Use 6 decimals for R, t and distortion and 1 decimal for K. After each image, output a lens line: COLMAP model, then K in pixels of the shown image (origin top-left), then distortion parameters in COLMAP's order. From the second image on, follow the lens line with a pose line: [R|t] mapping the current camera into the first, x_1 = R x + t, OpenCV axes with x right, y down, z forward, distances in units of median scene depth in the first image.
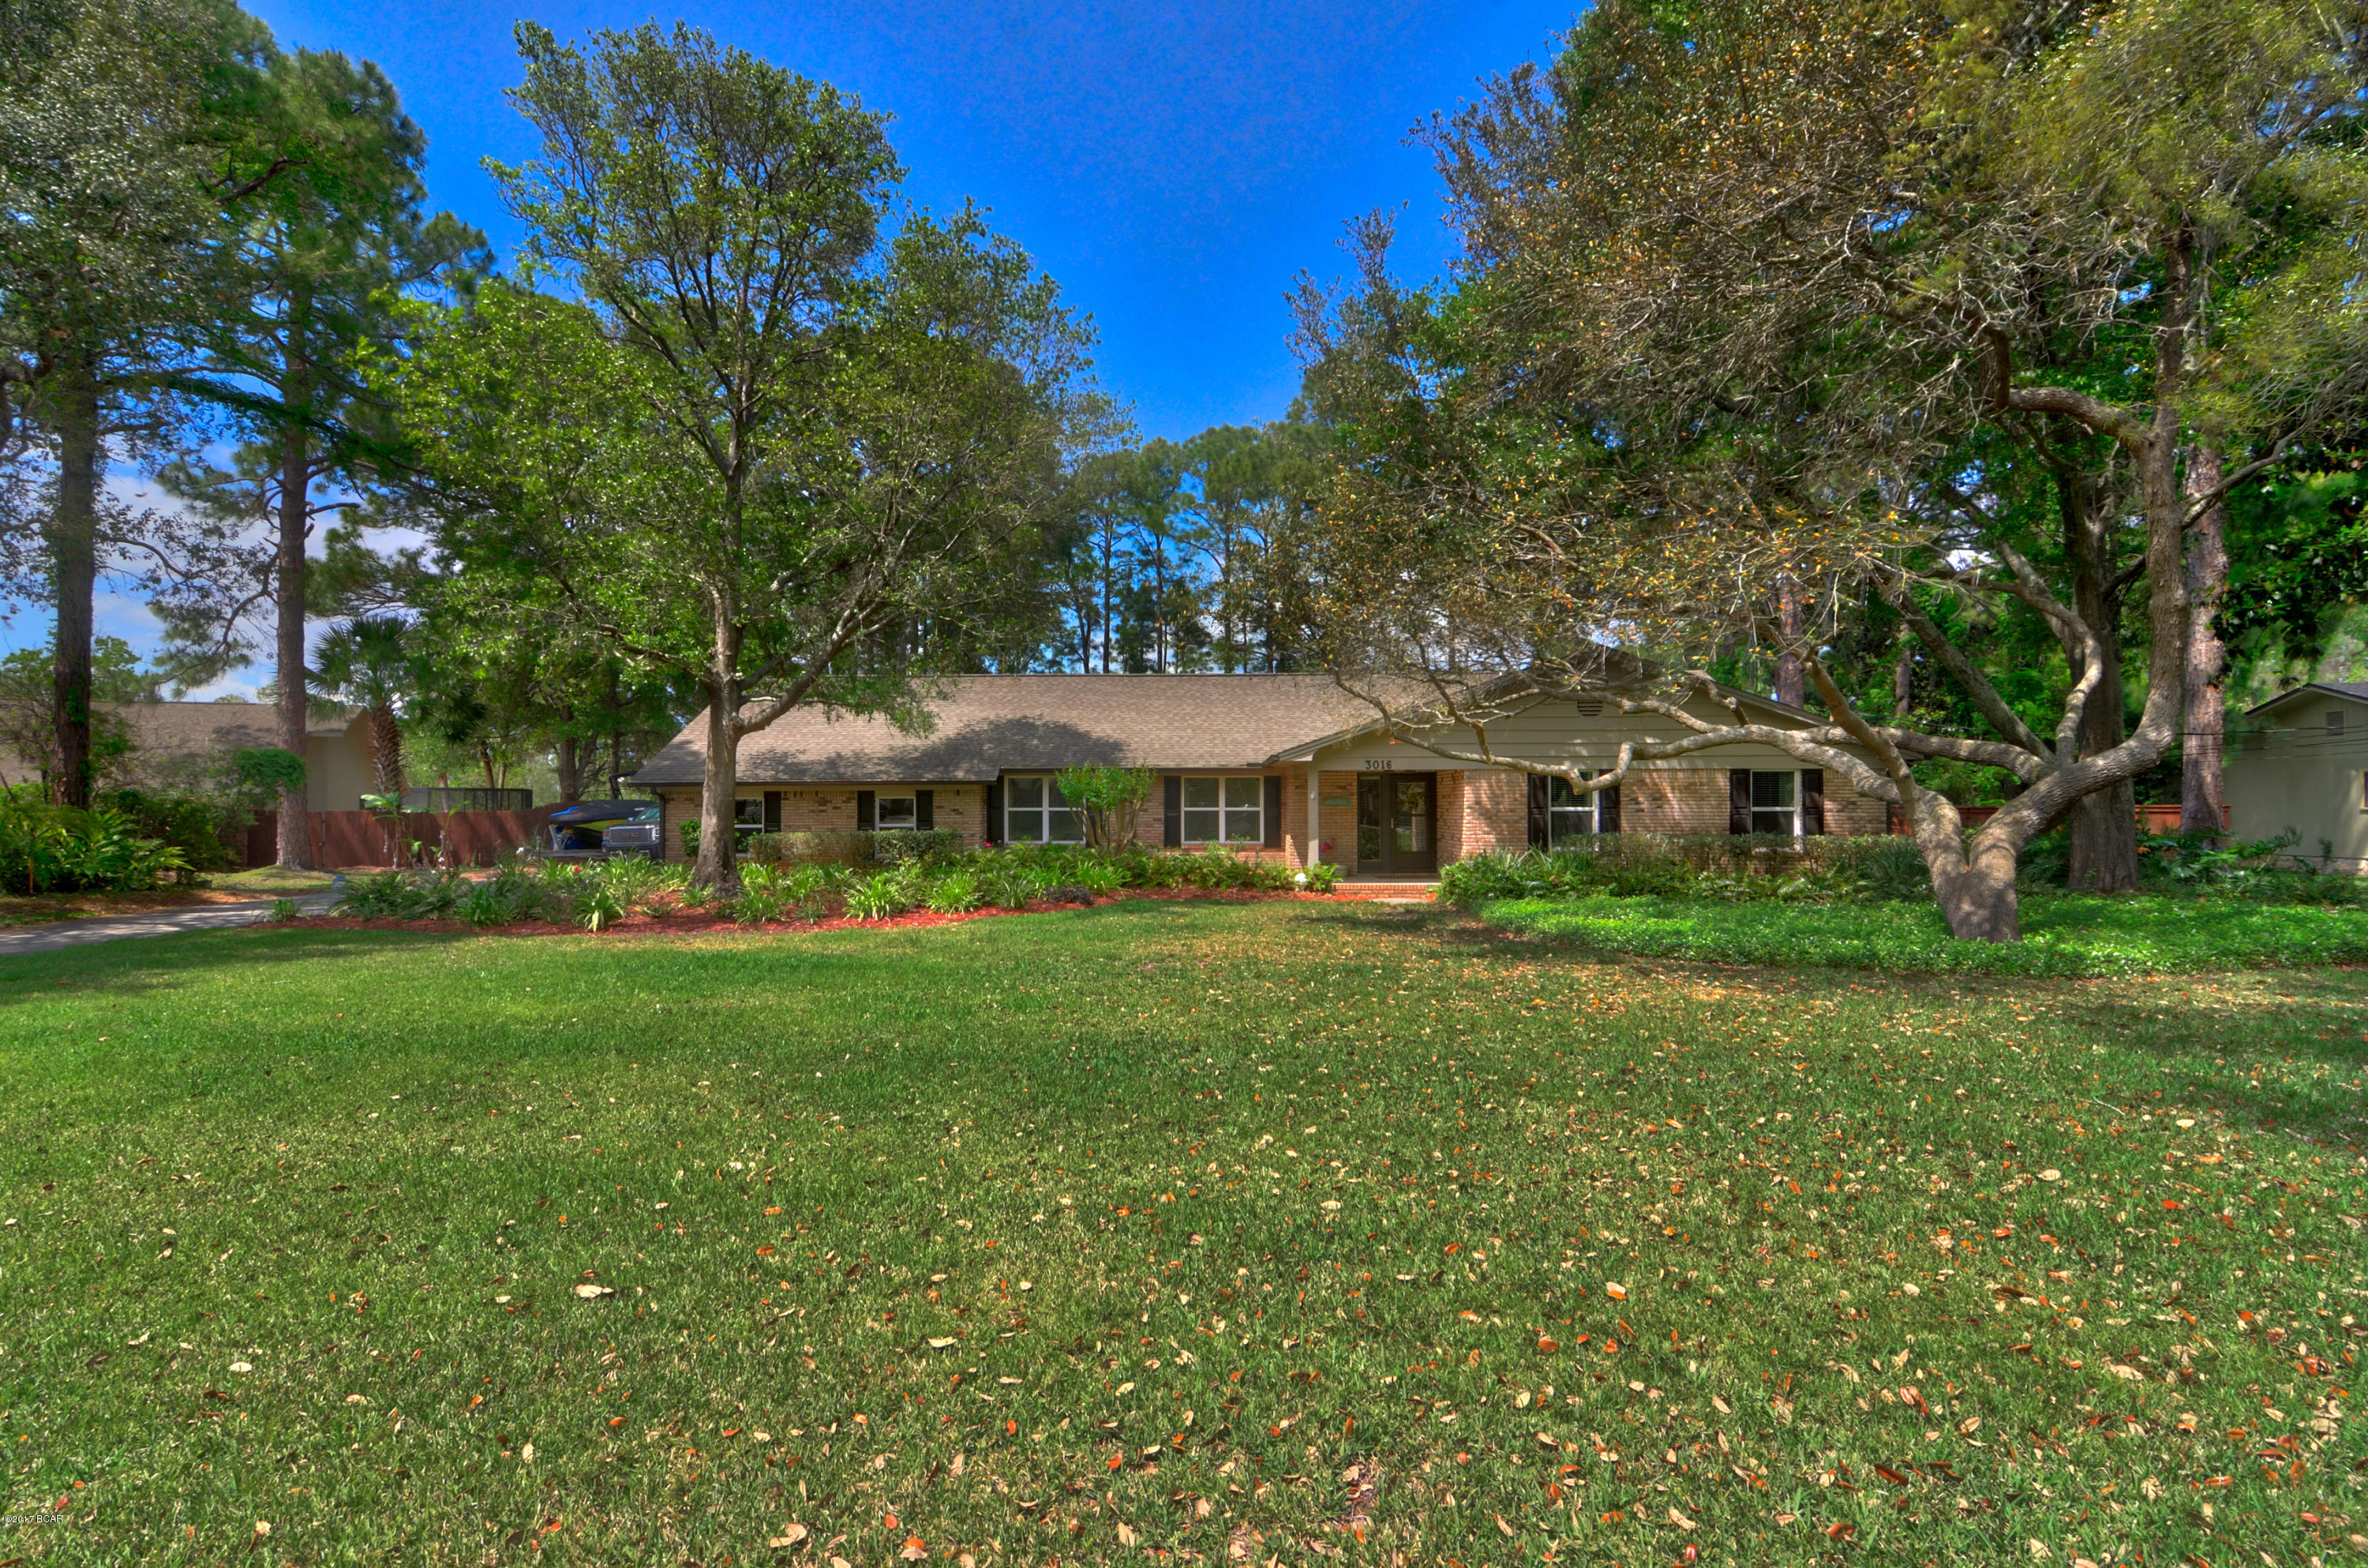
lens RADIAL K [[1078.4, 0, 1184.0], [0, 1078.4, 784.0], [0, 0, 1]] dist [0.000494, 0.000022]
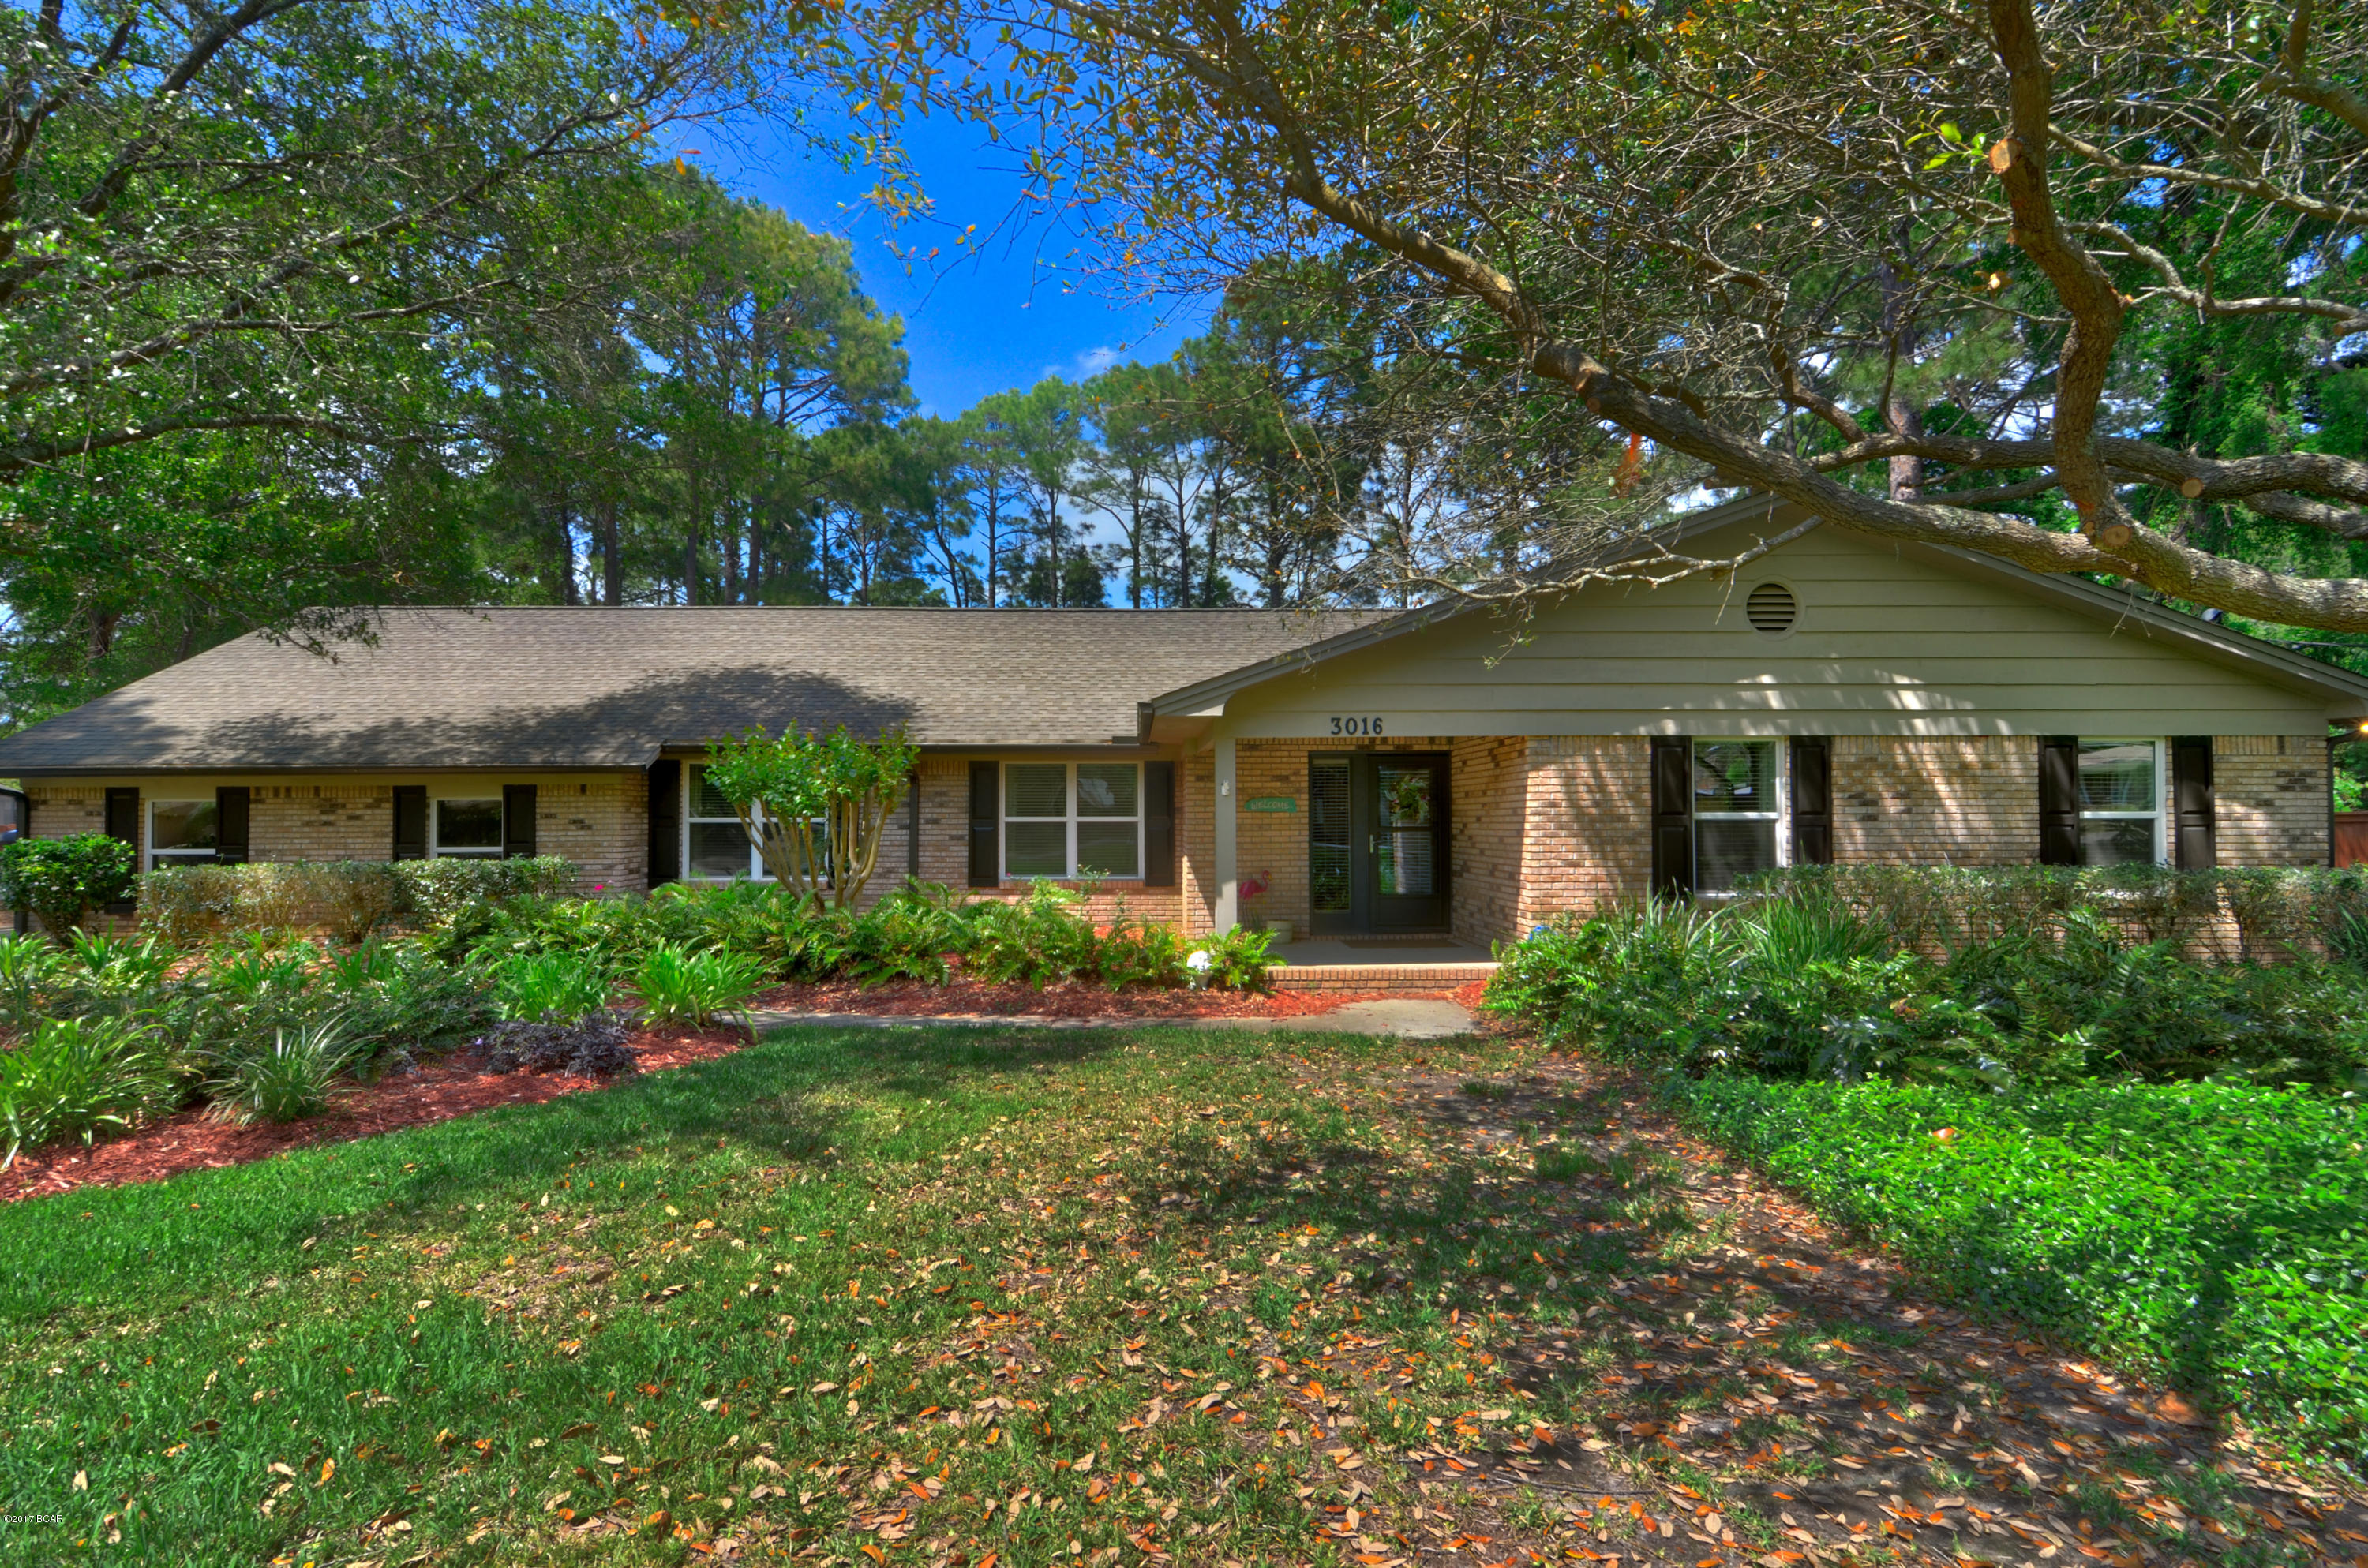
lens RADIAL K [[1114.7, 0, 1159.2], [0, 1114.7, 793.4], [0, 0, 1]] dist [0.000624, 0.000067]
pose [[0.998919, -0.000851, 0.046482, 0.056755], [0.000961, 0.999997, -0.002348, 0.011874], [-0.046479, 0.002390, 0.998916, 0.426054]]
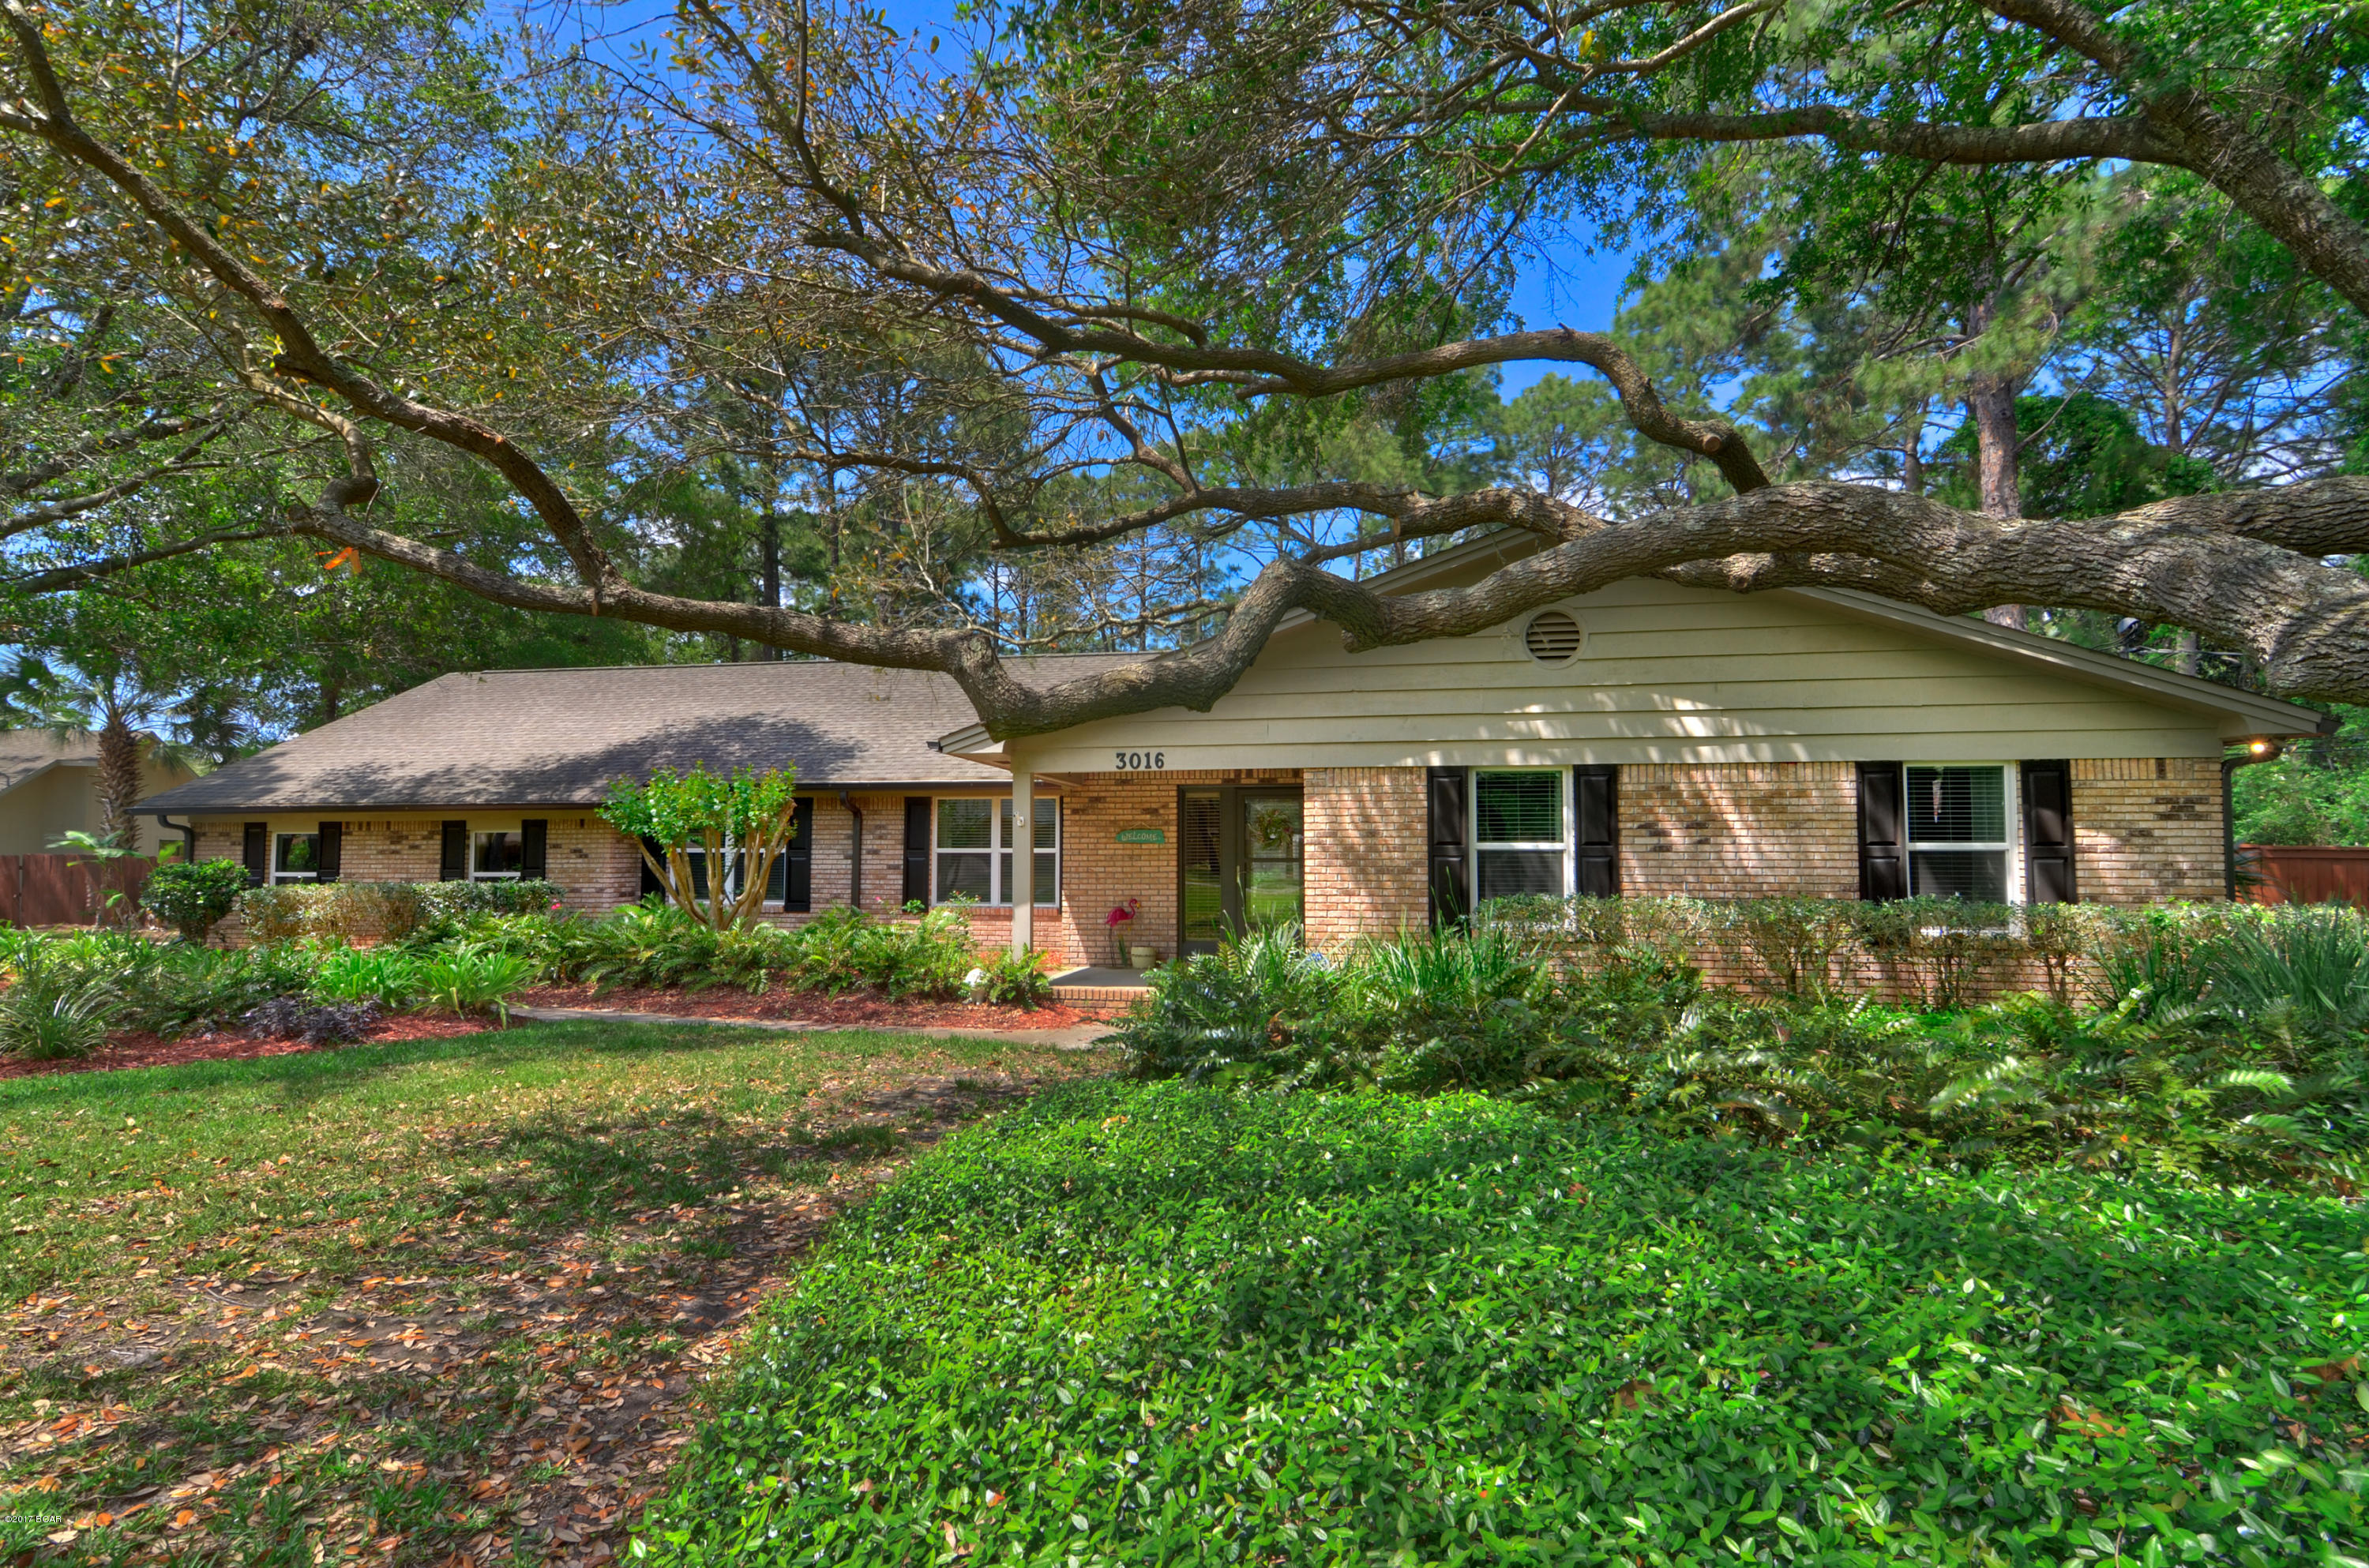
lens RADIAL K [[1126.0, 0, 1184.5], [0, 1126.0, 784.0], [0, 0, 1]] dist [0.000594, -0.000165]
pose [[0.988679, -0.007814, -0.149840, 0.246025], [0.000938, 0.998945, -0.045907, 0.015838], [0.150041, 0.045247, 0.987644, 0.398053]]
